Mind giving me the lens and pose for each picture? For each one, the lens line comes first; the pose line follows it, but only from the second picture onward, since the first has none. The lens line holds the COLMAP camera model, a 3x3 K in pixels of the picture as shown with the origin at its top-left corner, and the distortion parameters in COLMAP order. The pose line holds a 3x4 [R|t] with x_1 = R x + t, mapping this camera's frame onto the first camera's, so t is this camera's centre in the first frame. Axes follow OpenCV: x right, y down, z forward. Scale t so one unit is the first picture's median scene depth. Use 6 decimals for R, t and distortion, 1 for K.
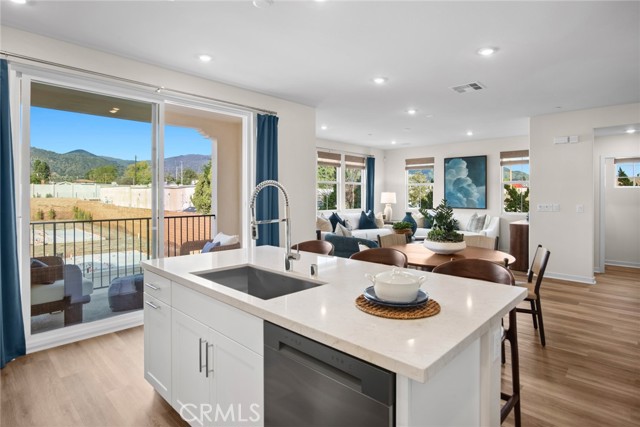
lens RADIAL K [[336.9, 0, 322.4], [0, 336.9, 198.8], [0, 0, 1]] dist [-0.000700, 0.000220]
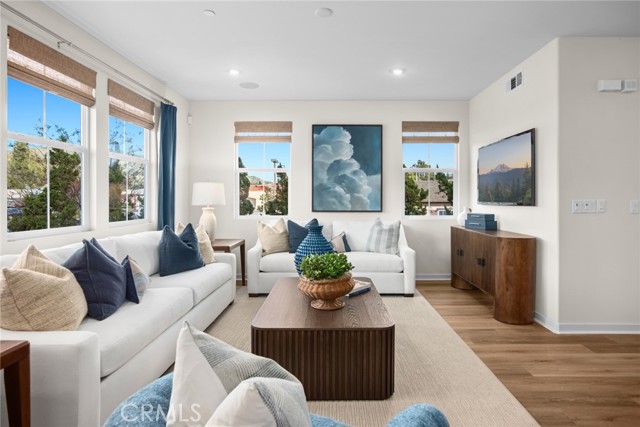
lens RADIAL K [[336.9, 0, 322.4], [0, 336.9, 198.8], [0, 0, 1]] dist [-0.000700, 0.000220]
pose [[0.743391, -0.004304, 0.668843, -0.006095], [0.006040, 0.999982, -0.000279, 0.005606], [-0.668830, 0.004247, 0.743403, 0.585029]]
